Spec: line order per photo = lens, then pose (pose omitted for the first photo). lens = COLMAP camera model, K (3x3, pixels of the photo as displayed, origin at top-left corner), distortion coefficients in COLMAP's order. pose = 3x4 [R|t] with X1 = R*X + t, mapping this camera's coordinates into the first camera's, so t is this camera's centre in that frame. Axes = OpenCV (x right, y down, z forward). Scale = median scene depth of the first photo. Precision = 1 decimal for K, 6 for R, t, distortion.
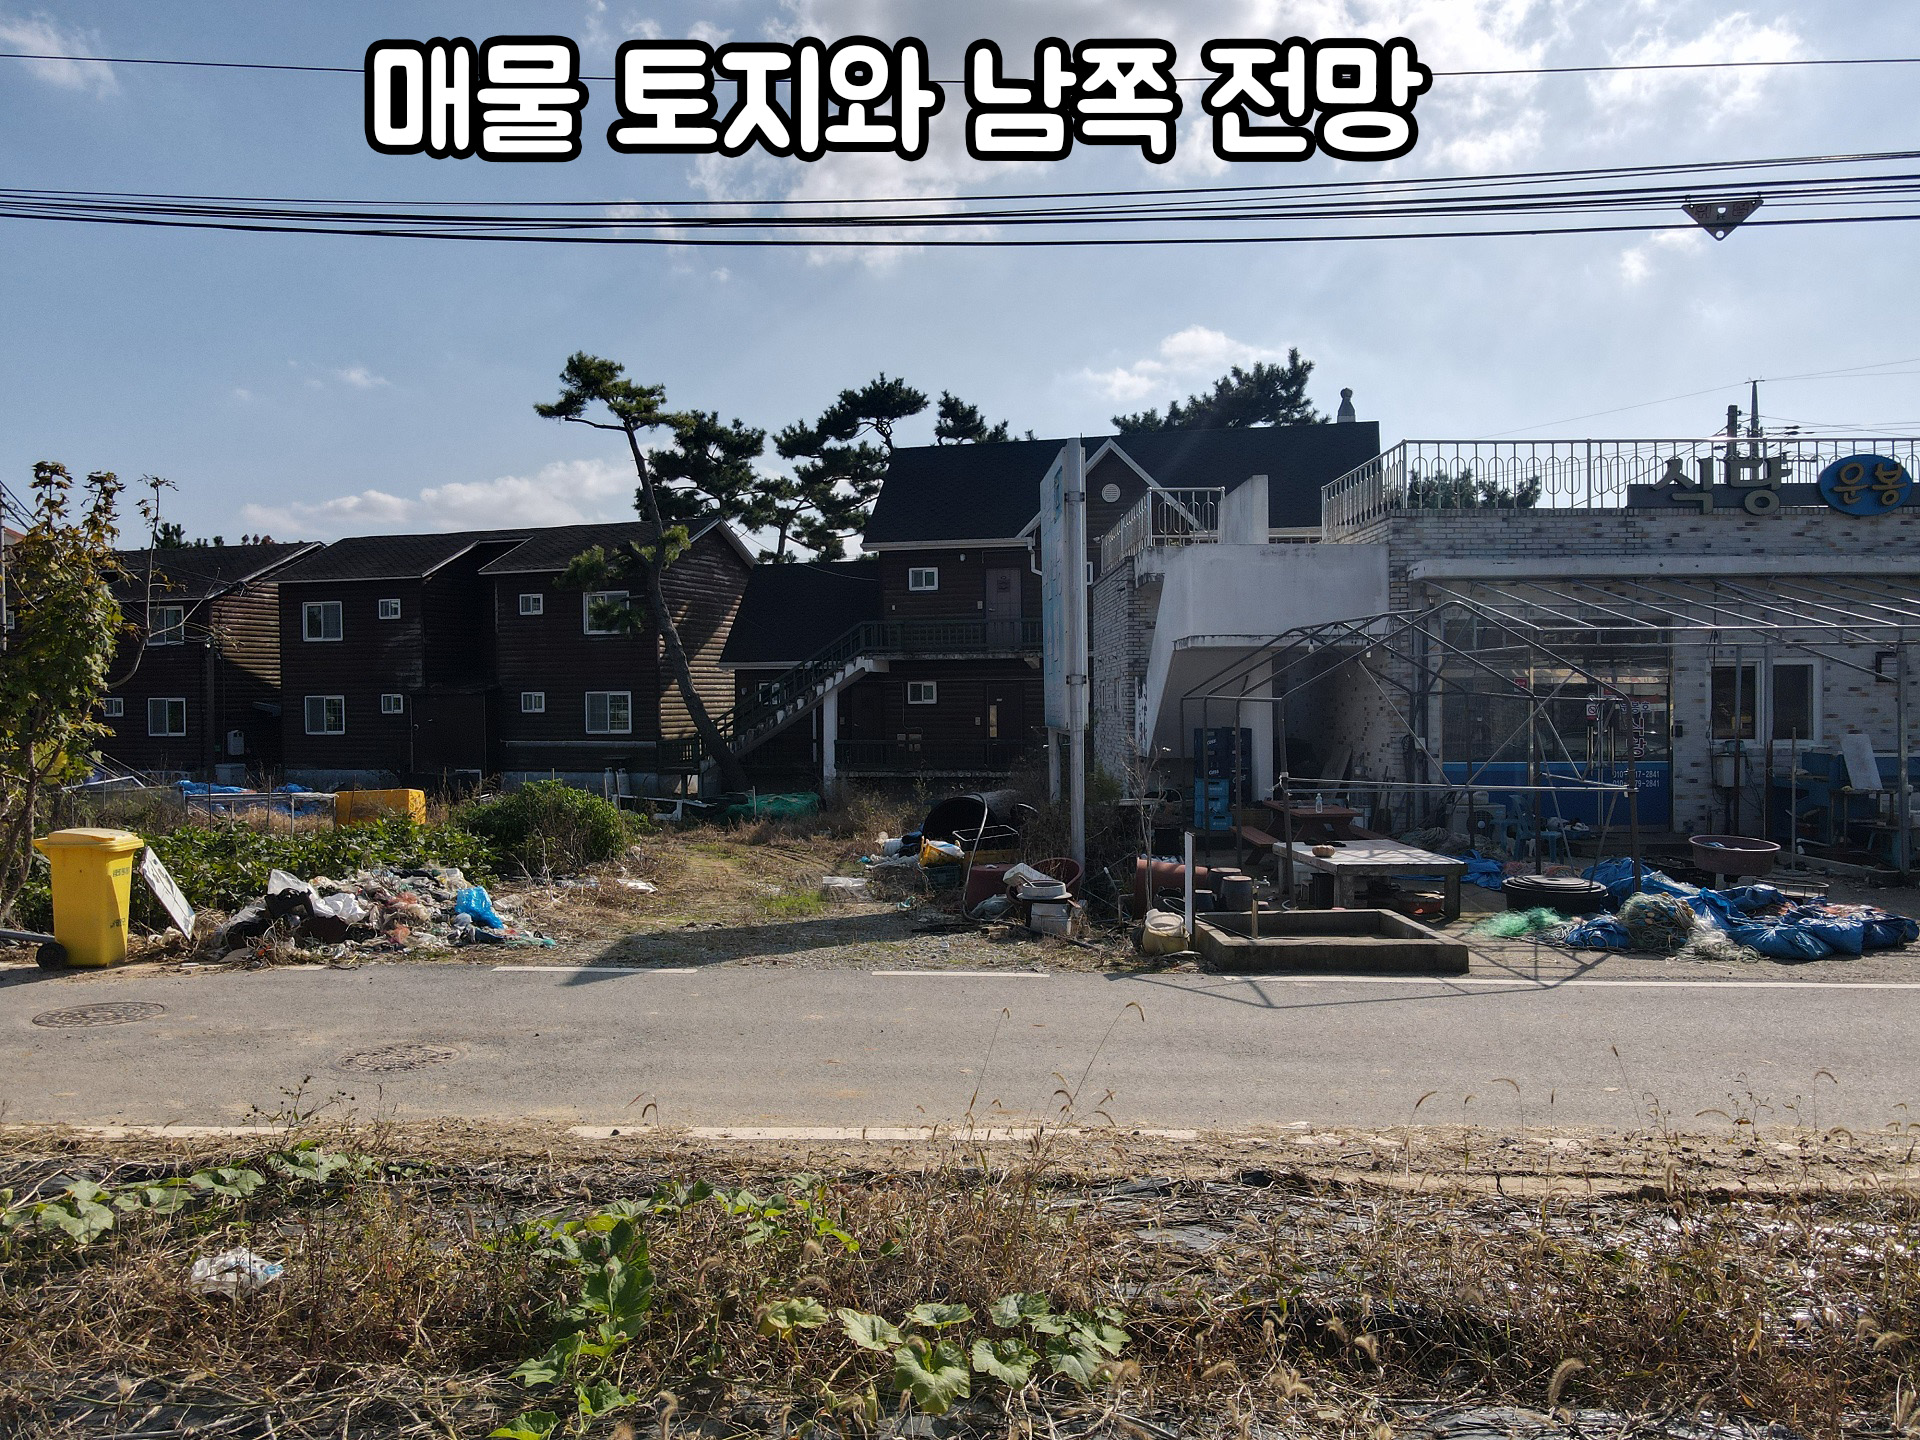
lens RADIAL K [[1384.2, 0, 960.0], [0, 1384.2, 720.0], [0, 0, 1]] dist [0.026780, -0.000144]
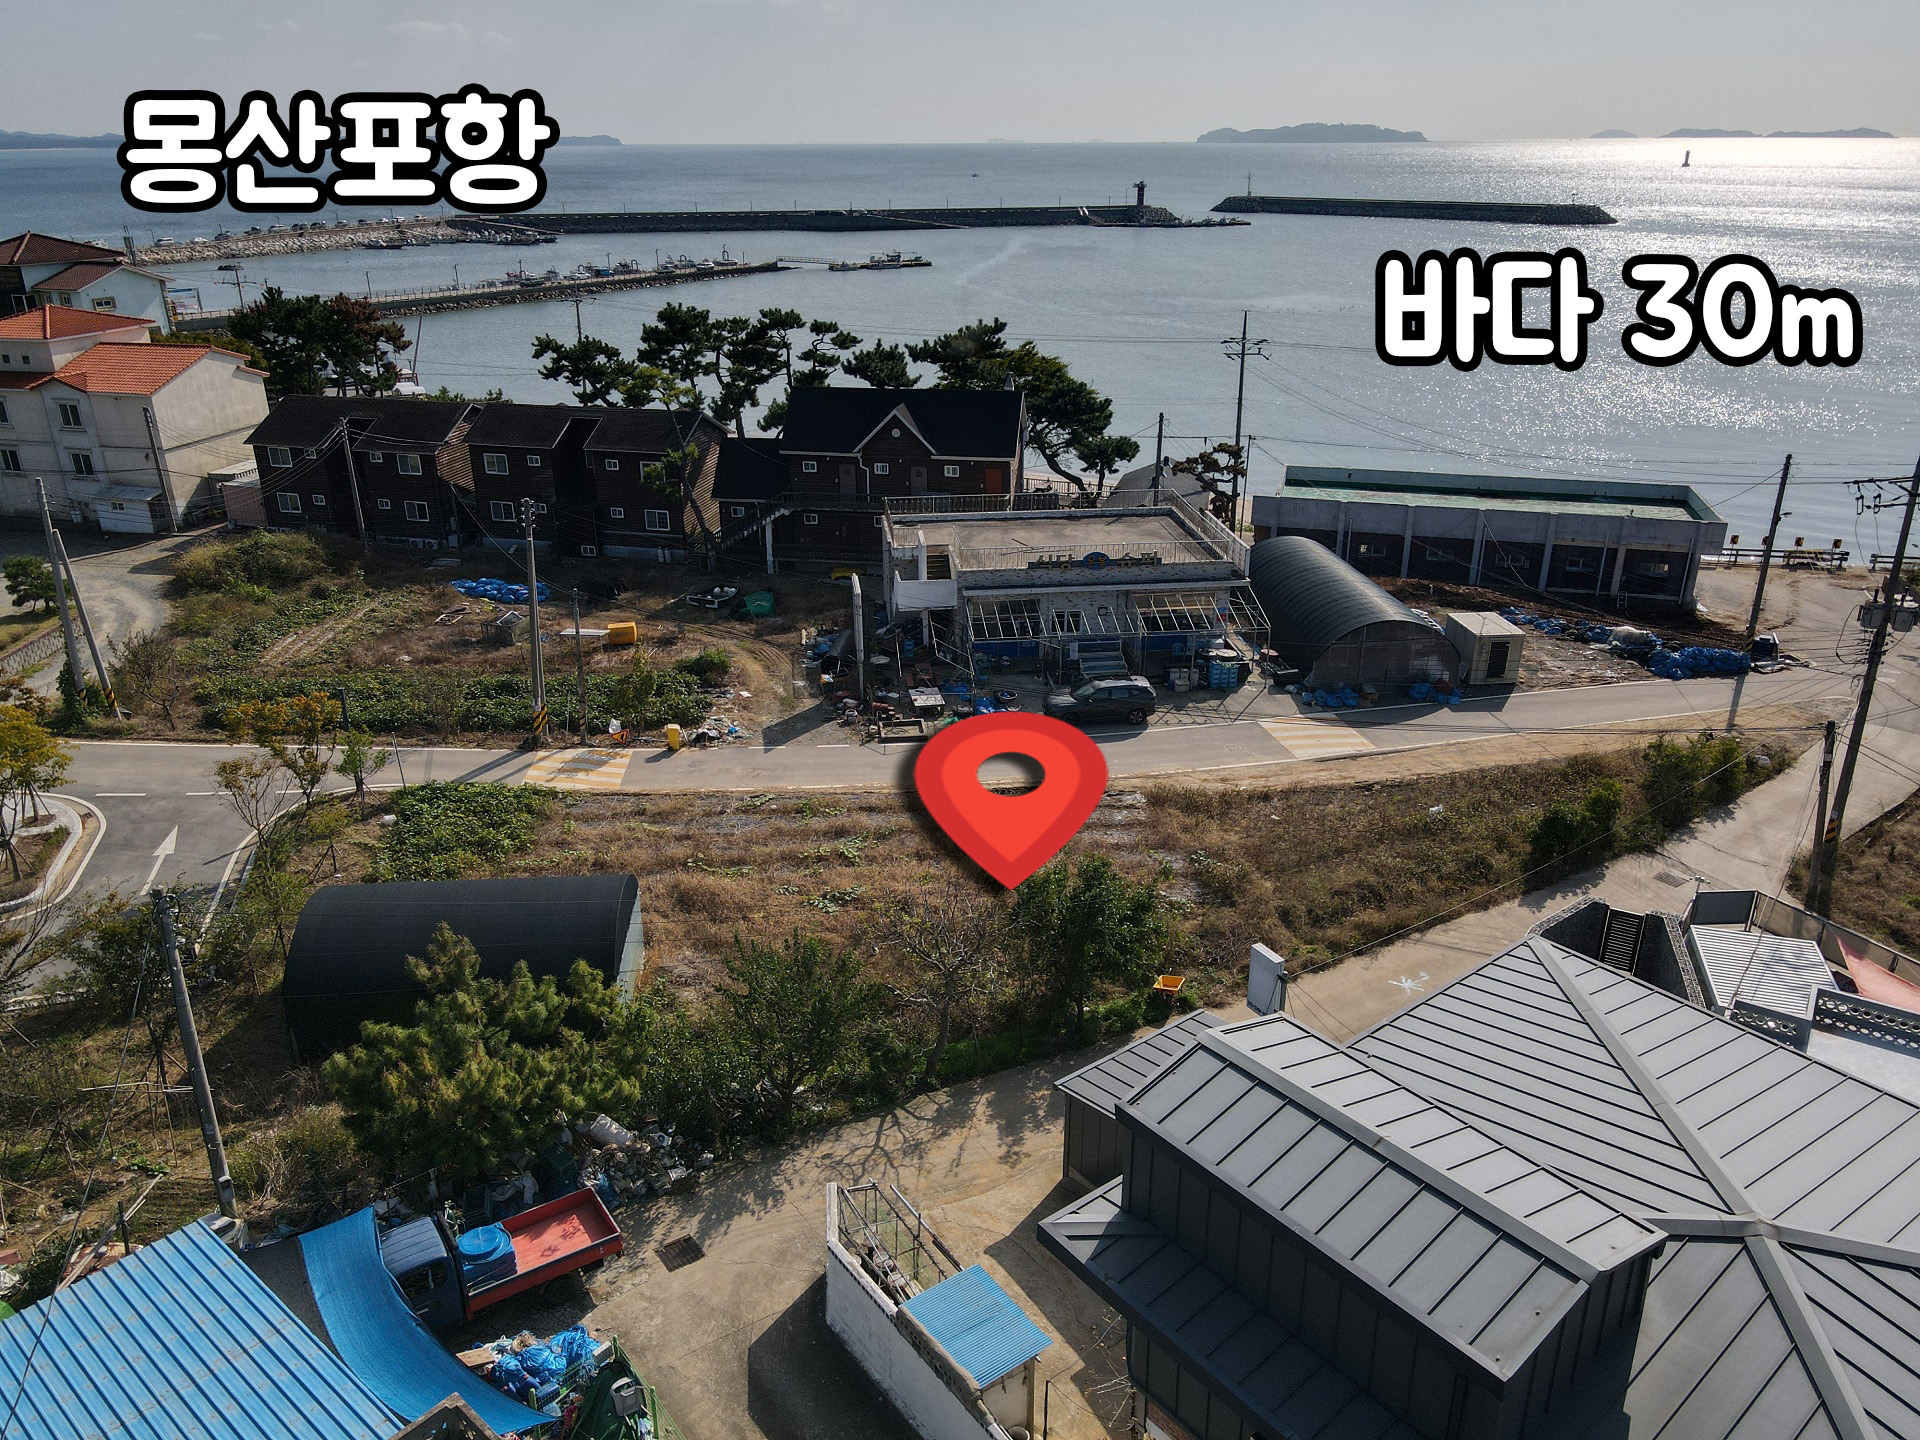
lens RADIAL K [[1384.2, 0, 960.0], [0, 1384.2, 720.0], [0, 0, 1]] dist [0.026780, -0.000144]
pose [[0.995940, -0.031714, 0.084252, 0.011832], [-0.002785, 0.924592, 0.380949, -0.551151], [-0.089980, -0.379637, 0.920750, -1.117326]]
